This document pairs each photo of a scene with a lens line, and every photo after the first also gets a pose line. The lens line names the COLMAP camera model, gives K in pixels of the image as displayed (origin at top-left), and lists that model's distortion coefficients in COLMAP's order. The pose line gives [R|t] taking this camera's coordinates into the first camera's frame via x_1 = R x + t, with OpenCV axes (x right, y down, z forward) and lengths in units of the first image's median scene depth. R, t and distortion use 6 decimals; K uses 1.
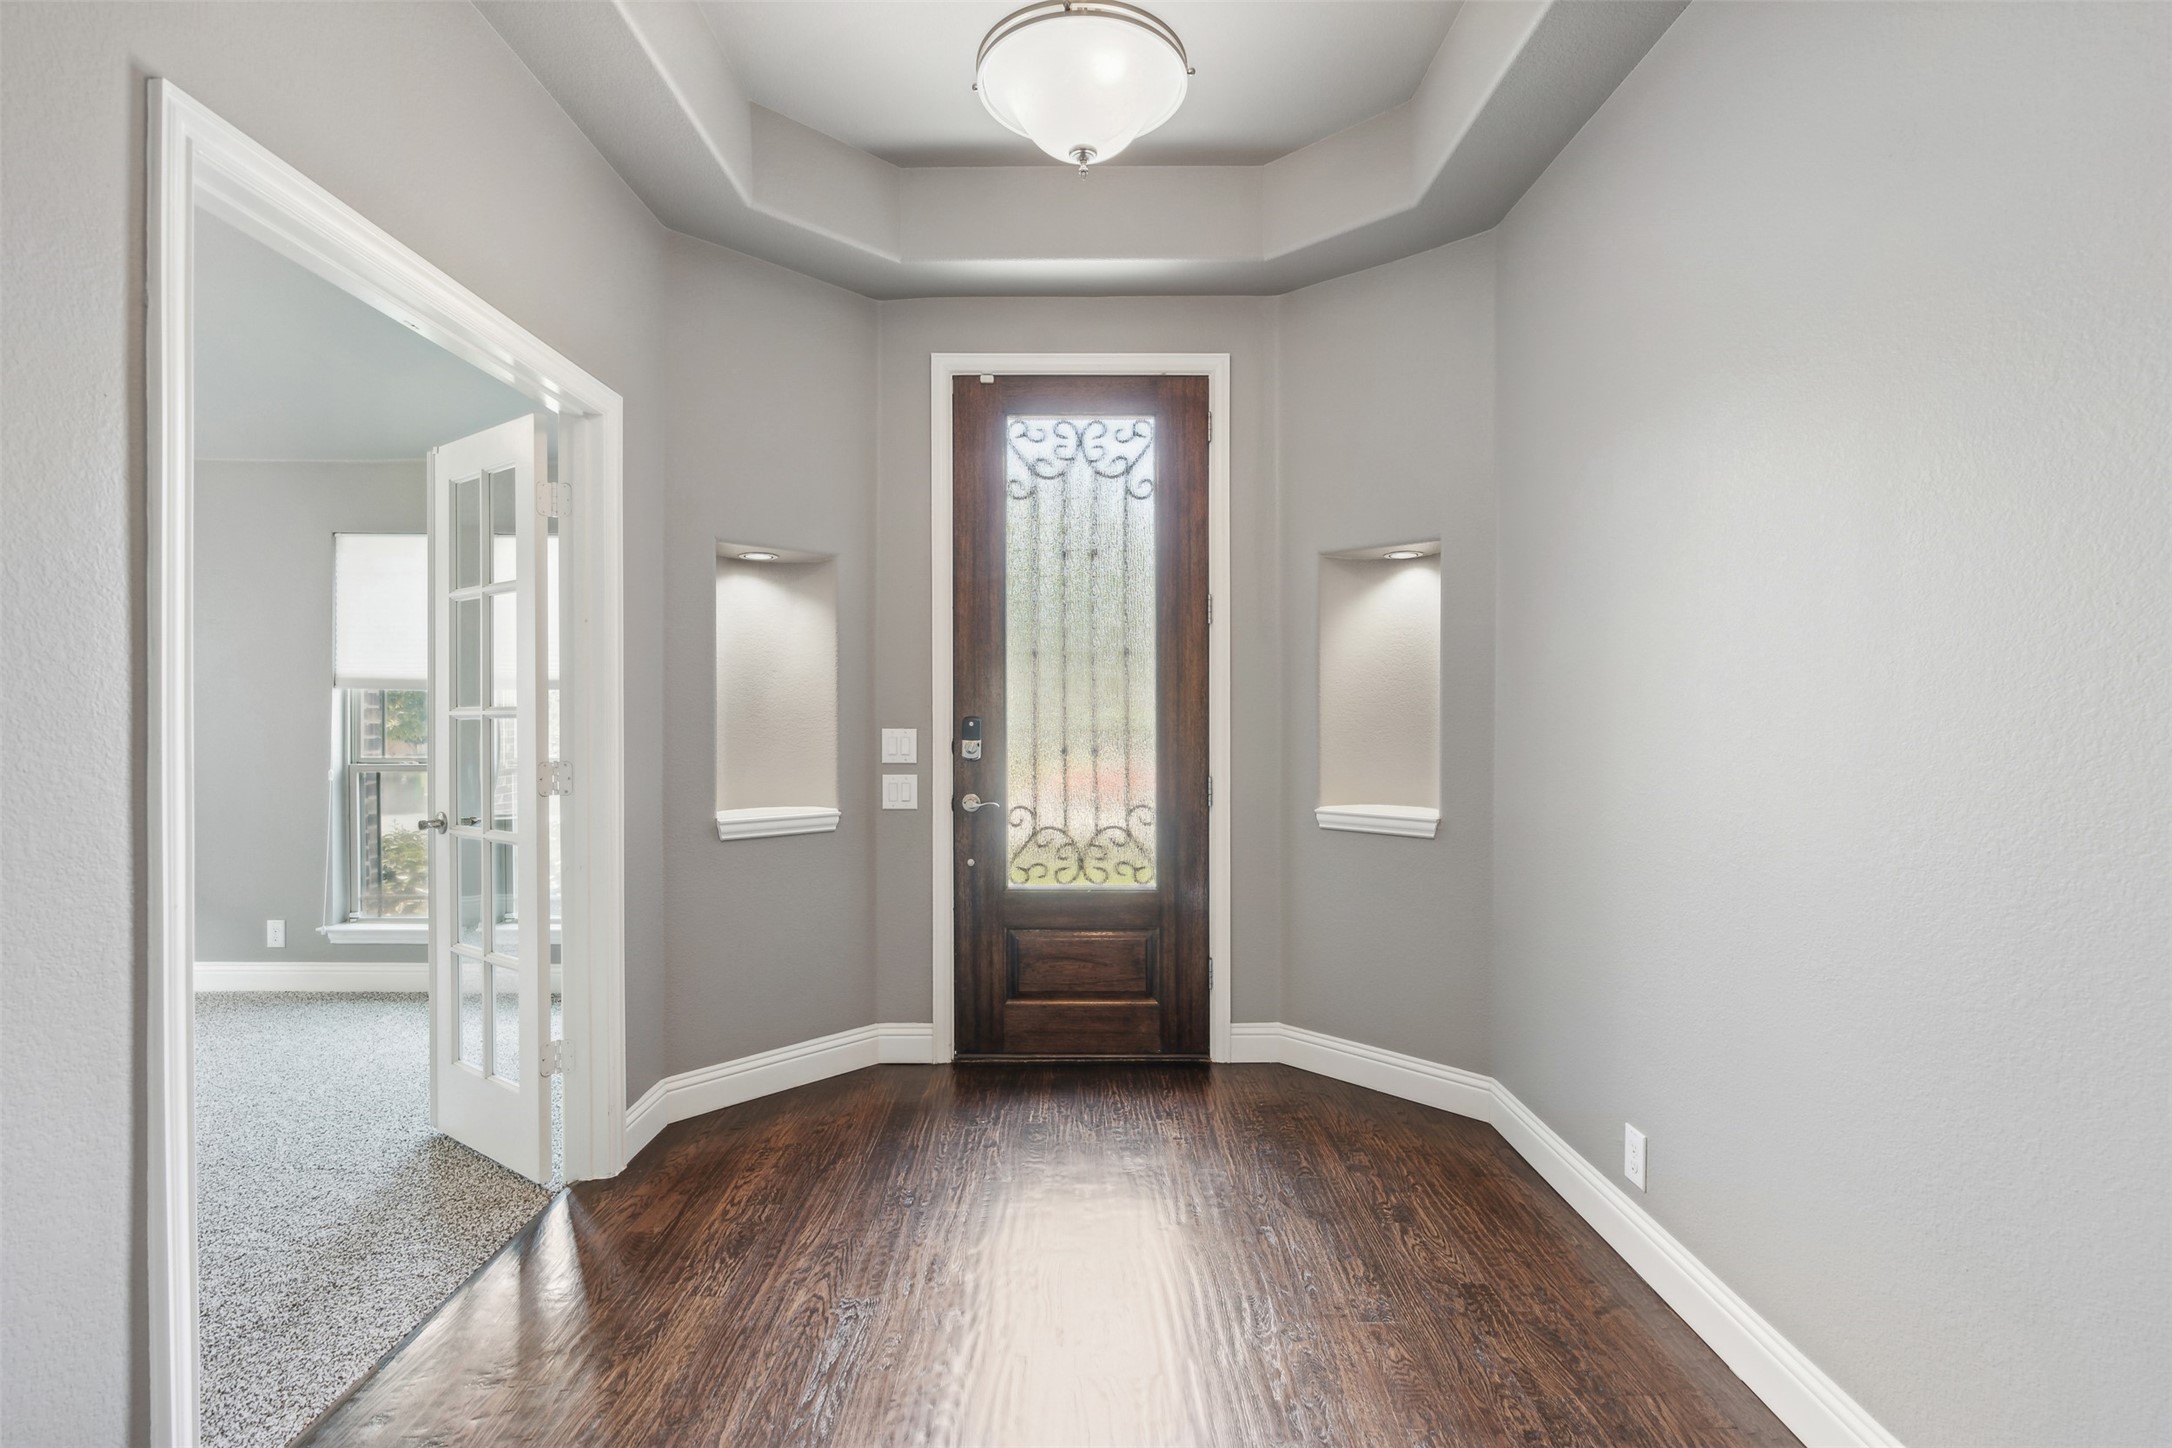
lens RADIAL K [[1007.7, 0, 1086.0], [0, 1007.7, 724.0], [0, 0, 1]] dist [0.000004, 0.000013]
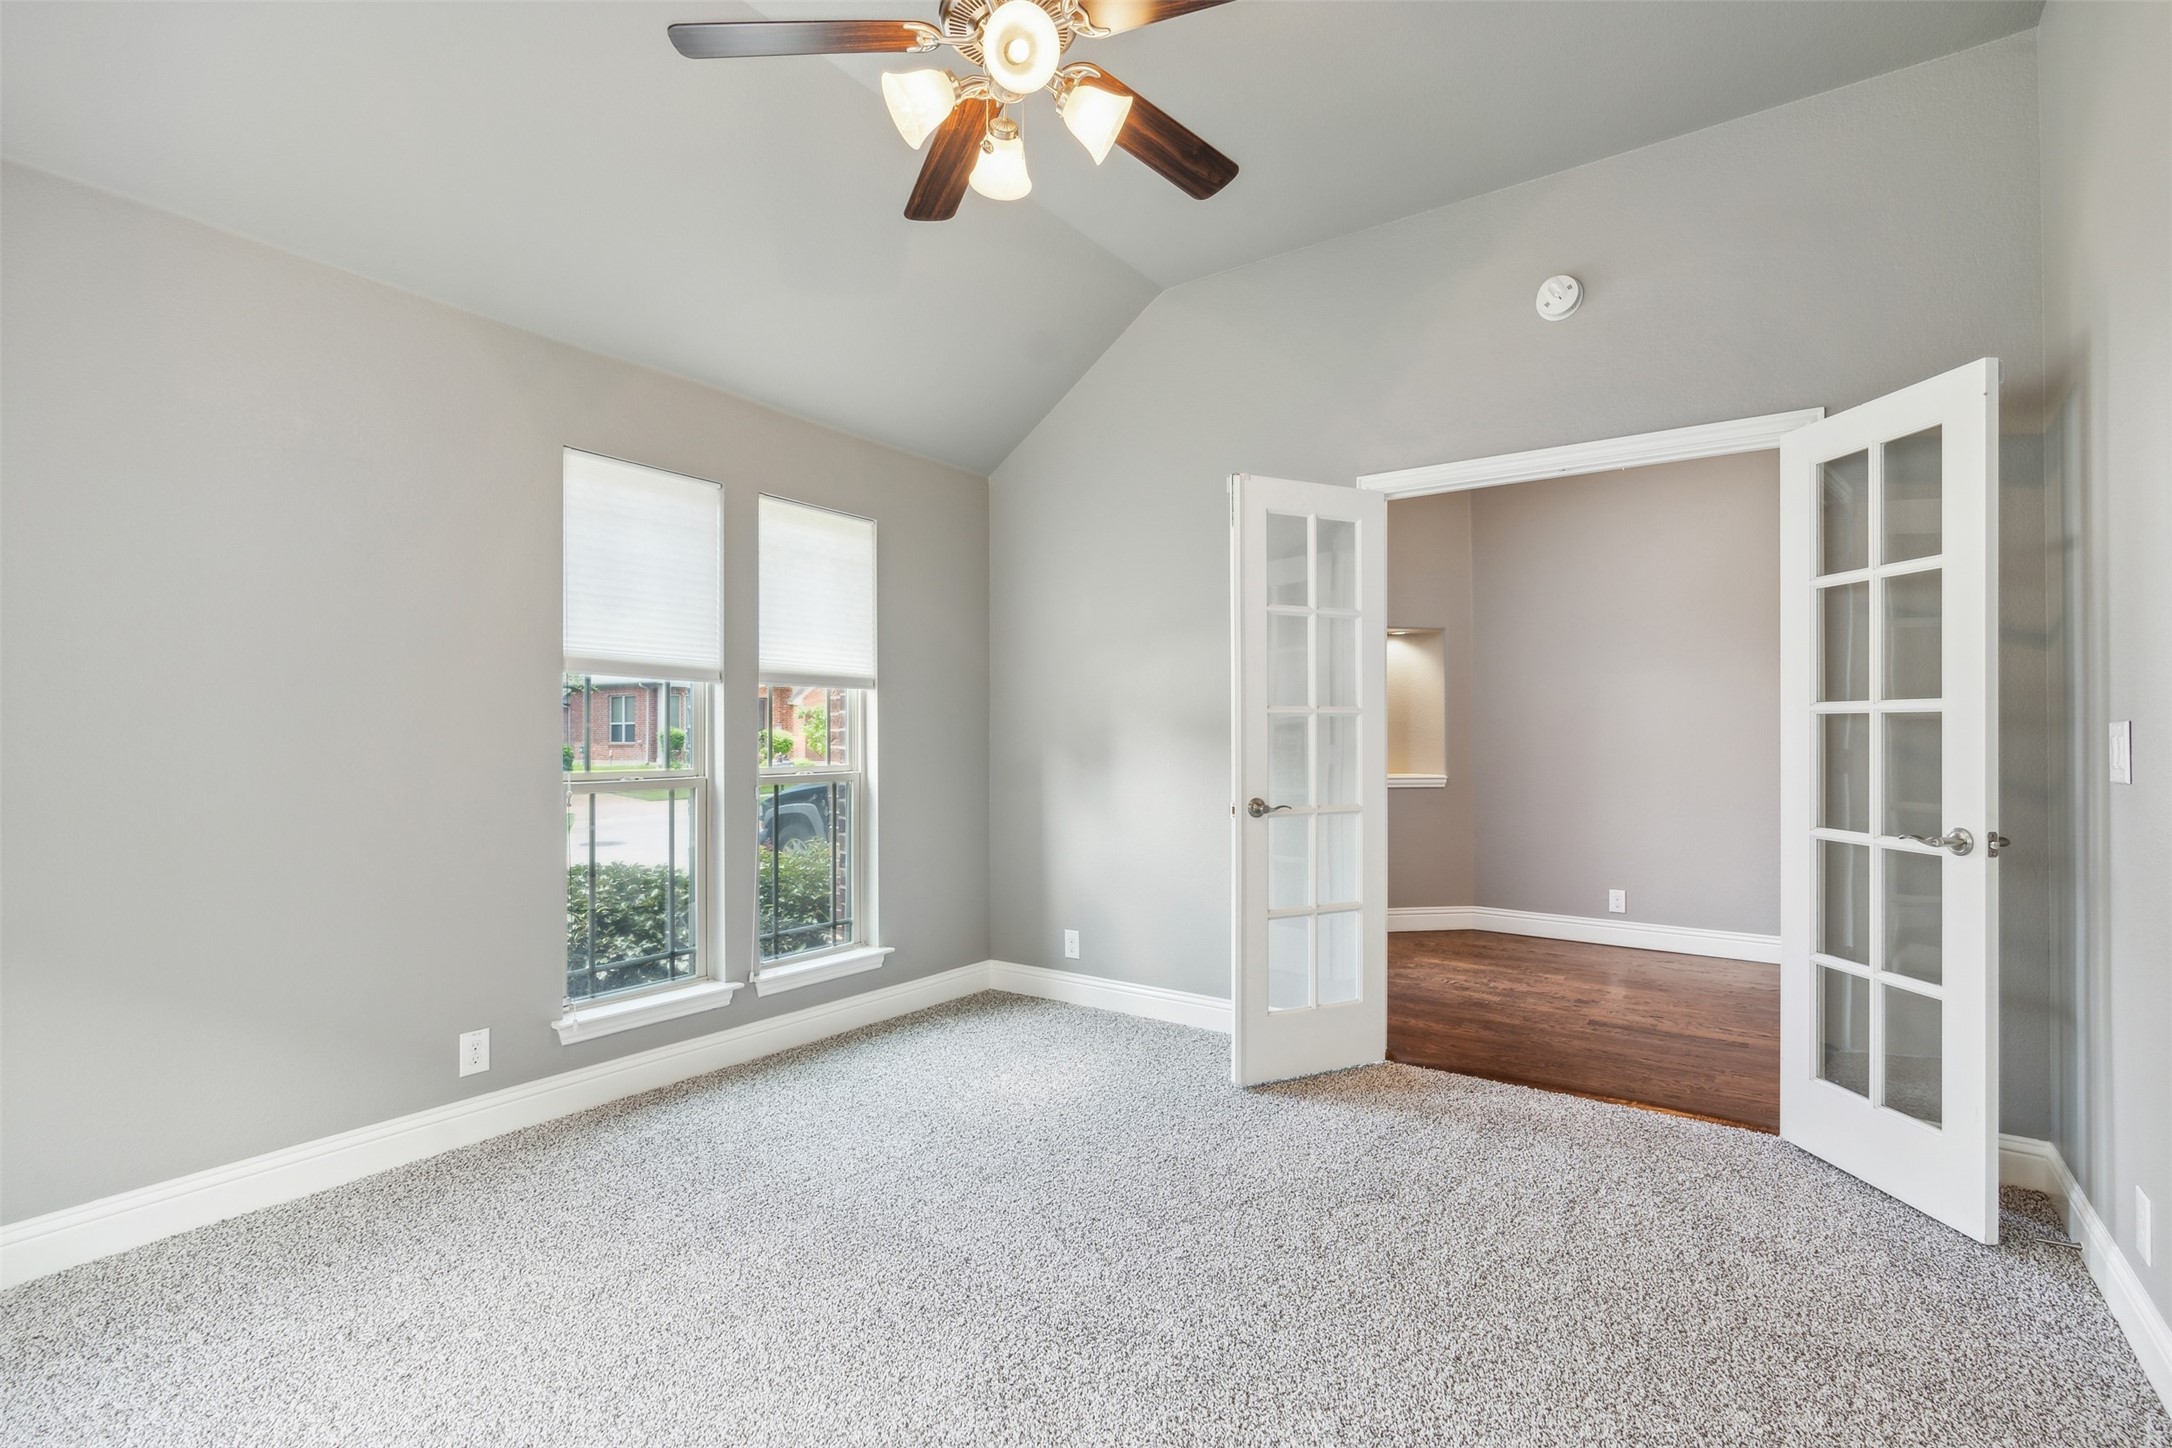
lens RADIAL K [[1007.9, 0, 1086.0], [0, 1007.9, 724.0], [0, 0, 1]] dist [-0.003524, -0.000279]
pose [[0.586105, -0.001544, 0.810234, -1.094730], [0.006937, 0.999971, -0.003113, 0.004454], [-0.810205, 0.007445, 0.586099, 0.311031]]
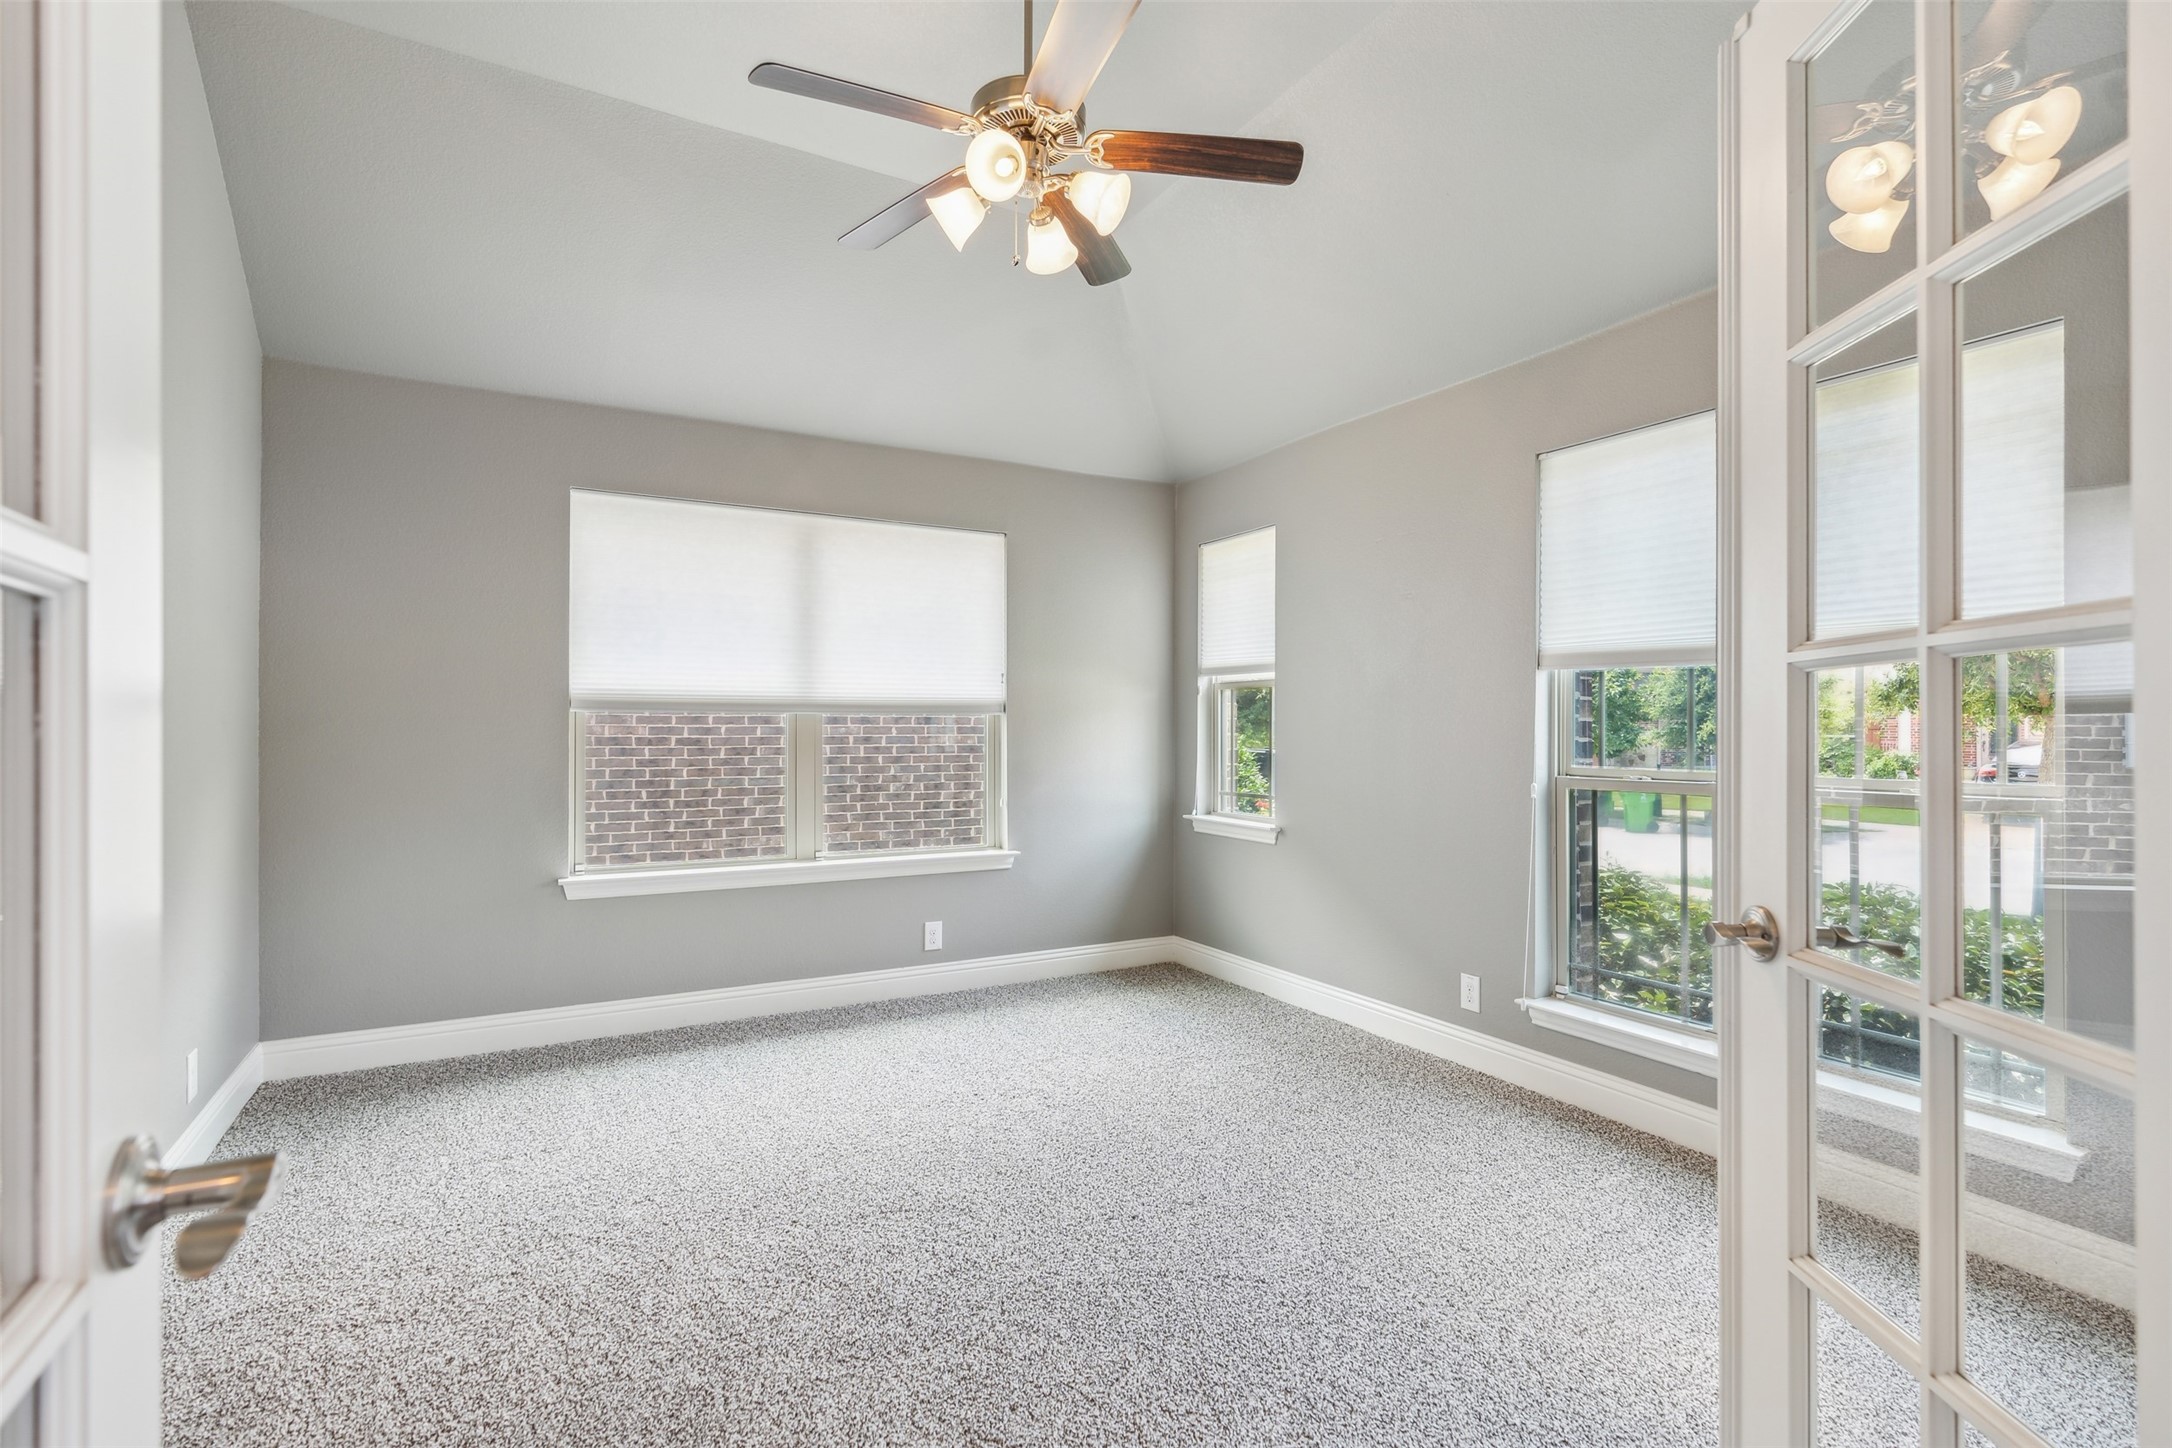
lens RADIAL K [[1020.4, 0, 1086.0], [0, 1020.4, 724.0], [0, 0, 1]] dist [-0.022812, 0.000014]
pose [[0.486721, -0.004730, -0.873545, -0.271234], [-0.007479, 0.999926, -0.009581, 0.012964], [0.873526, 0.011197, 0.486649, 0.366612]]
